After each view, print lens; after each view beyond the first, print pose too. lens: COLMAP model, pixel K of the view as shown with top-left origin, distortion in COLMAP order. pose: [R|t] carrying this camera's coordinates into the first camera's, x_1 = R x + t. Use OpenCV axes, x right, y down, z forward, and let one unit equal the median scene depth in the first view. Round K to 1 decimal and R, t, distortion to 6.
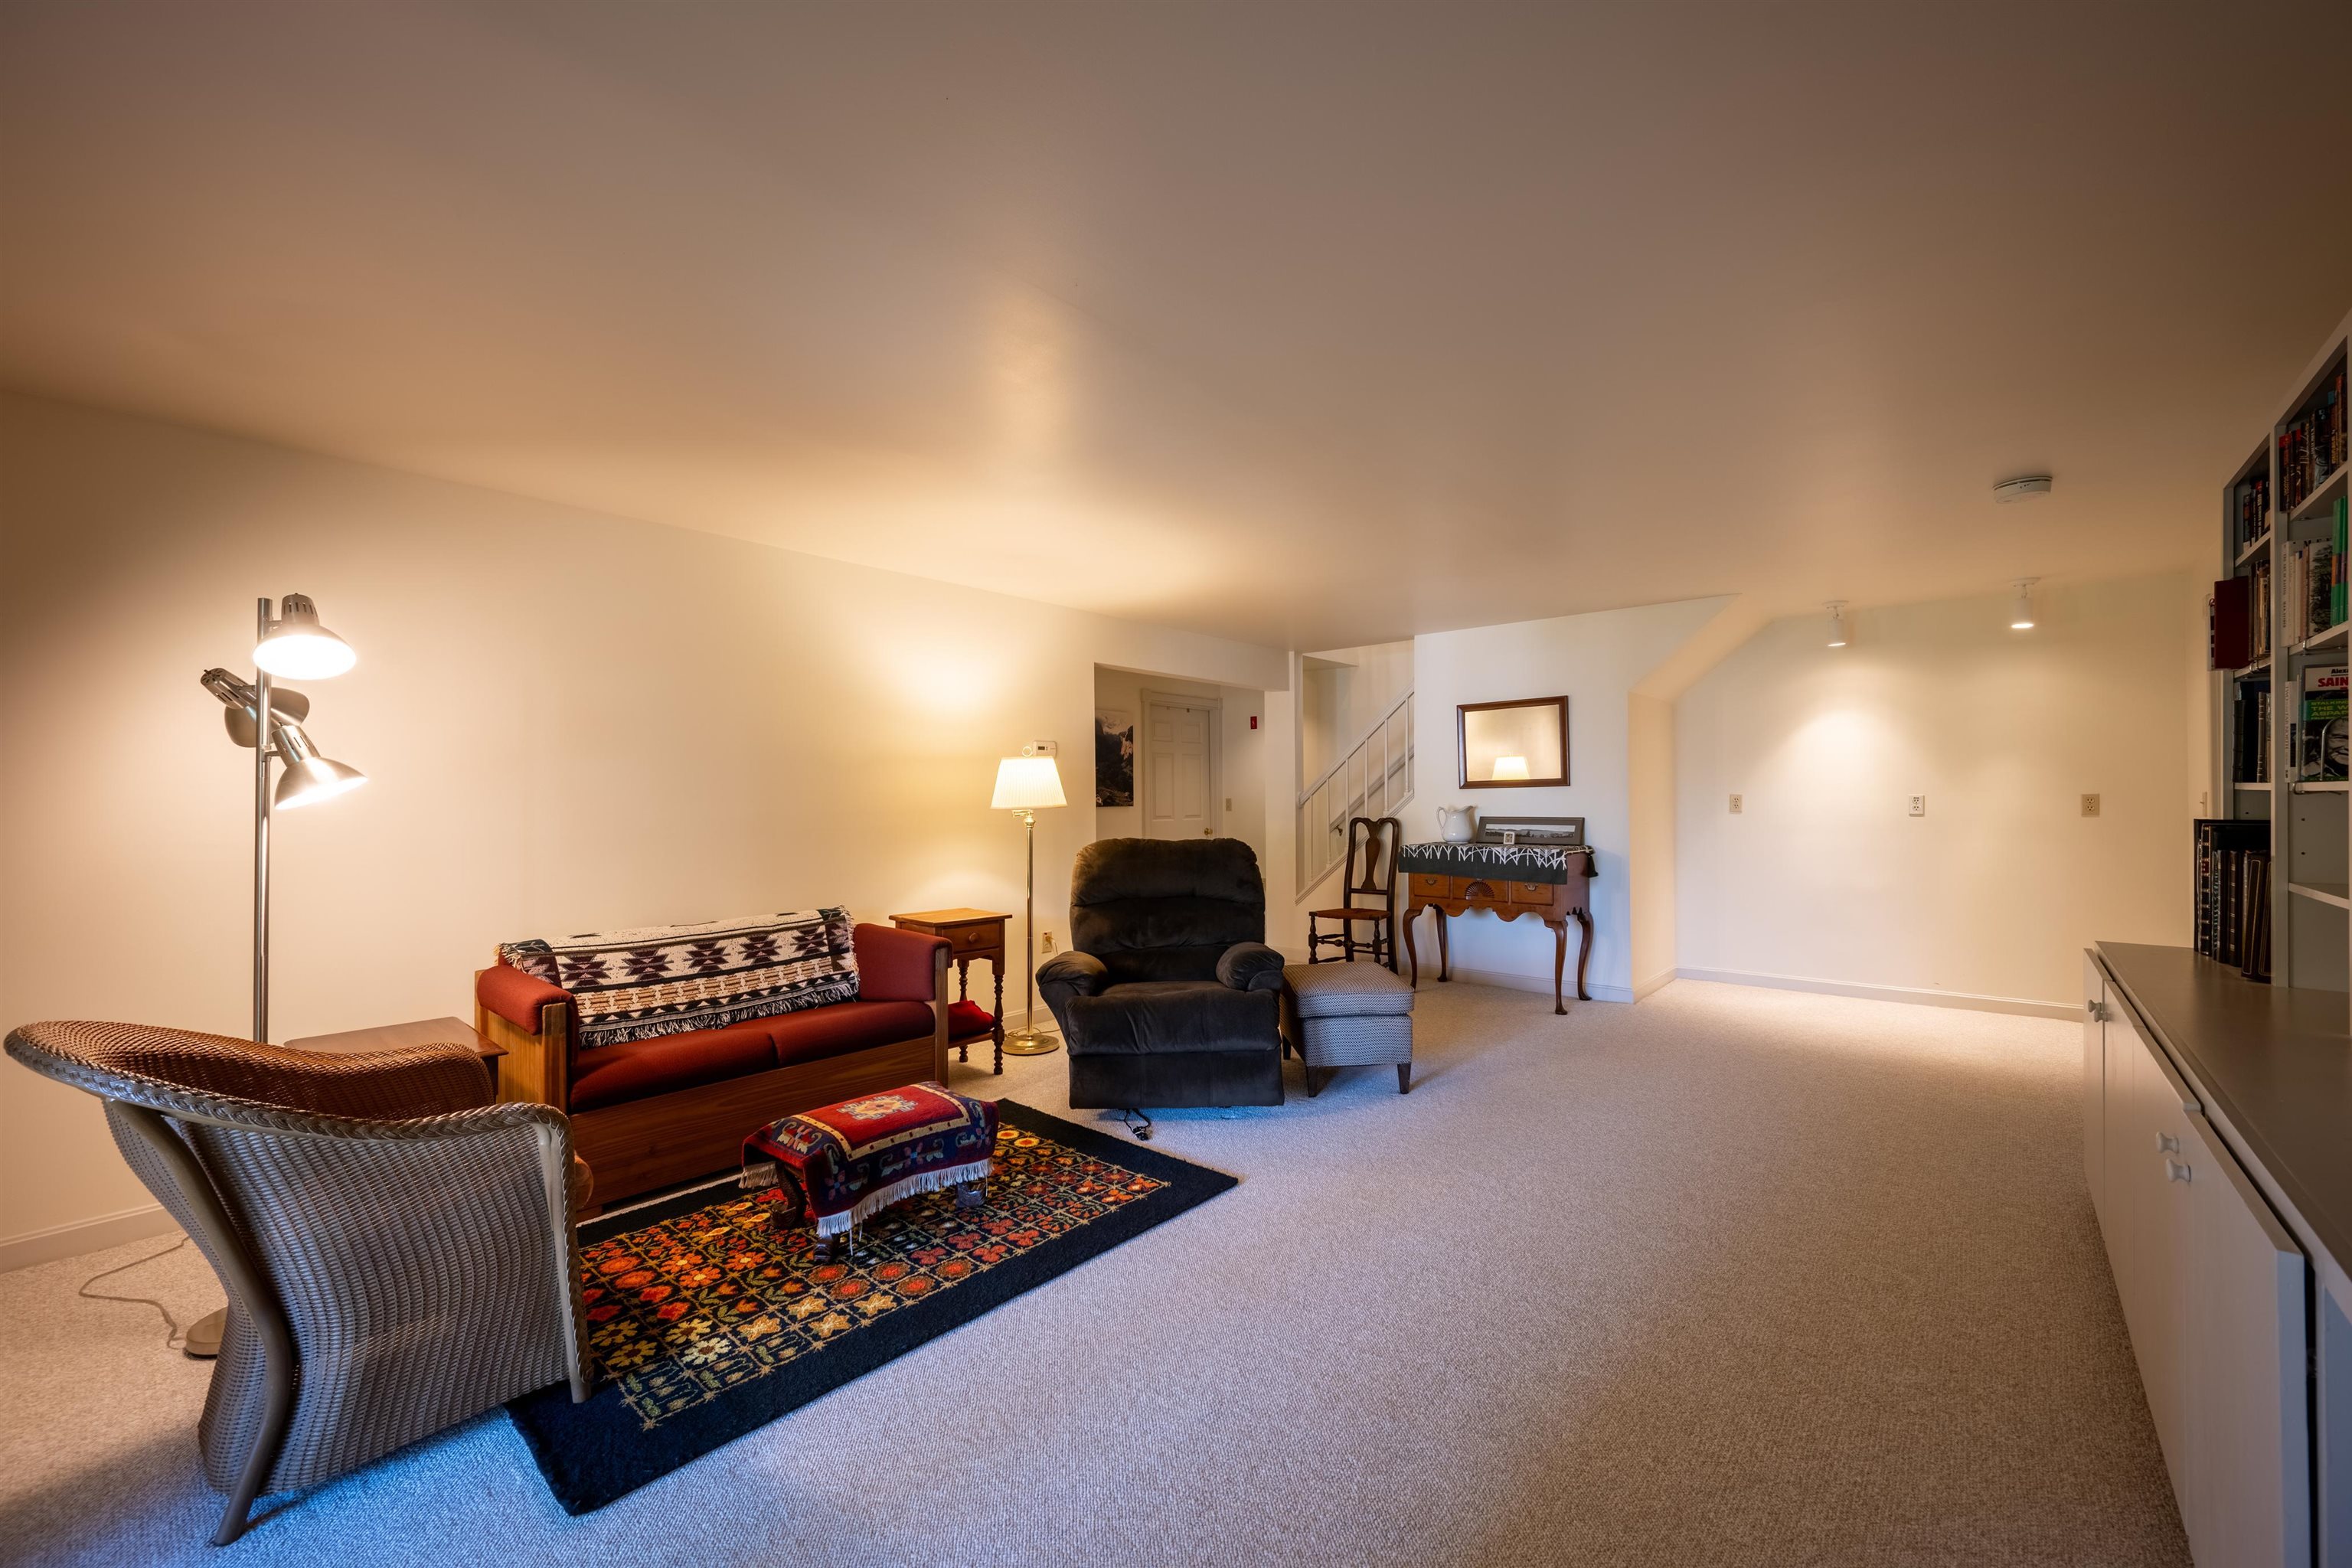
lens RADIAL K [[924.7, 0, 1167.5], [0, 924.7, 791.7], [0, 0, 1]] dist [-0.000844, -0.000294]
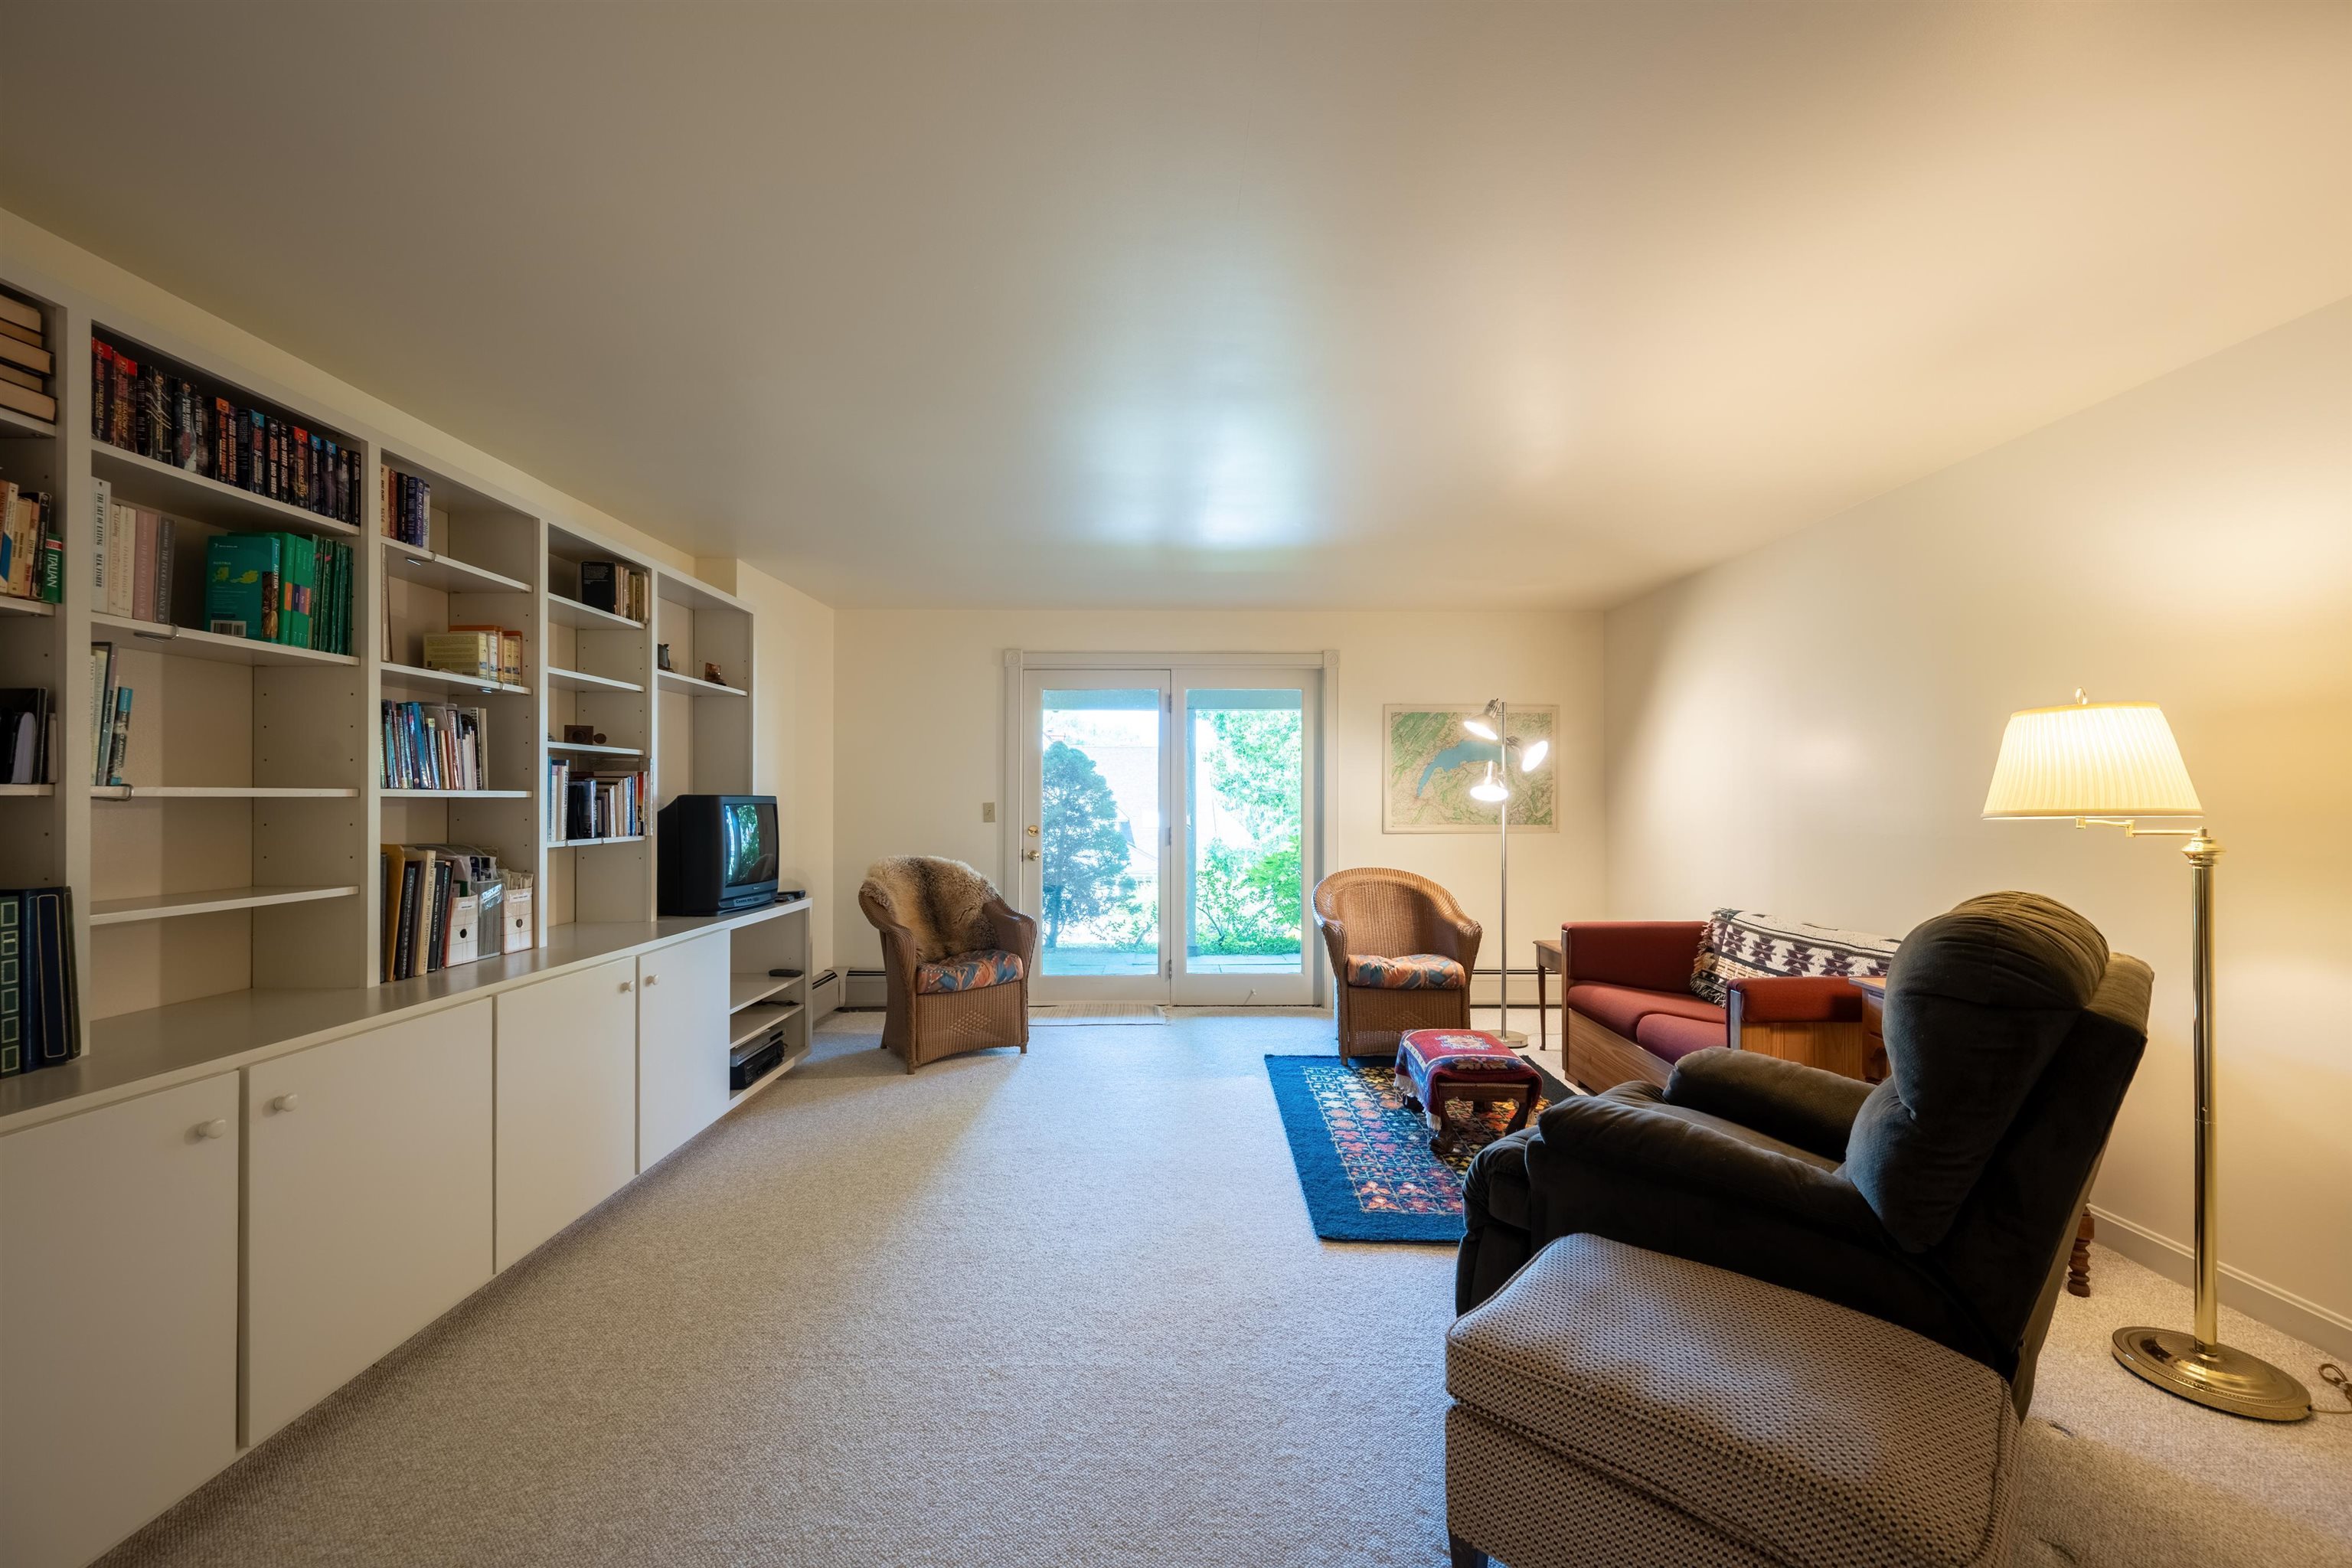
lens RADIAL K [[924.7, 0, 1171.8], [0, 924.7, 794.1], [0, 0, 1]] dist [-0.000844, -0.000294]
pose [[-0.744706, -0.003886, -0.667381, 0.788433], [0.001258, 0.999973, -0.007226, 0.014587], [0.667391, -0.006221, -0.744681, 1.615508]]
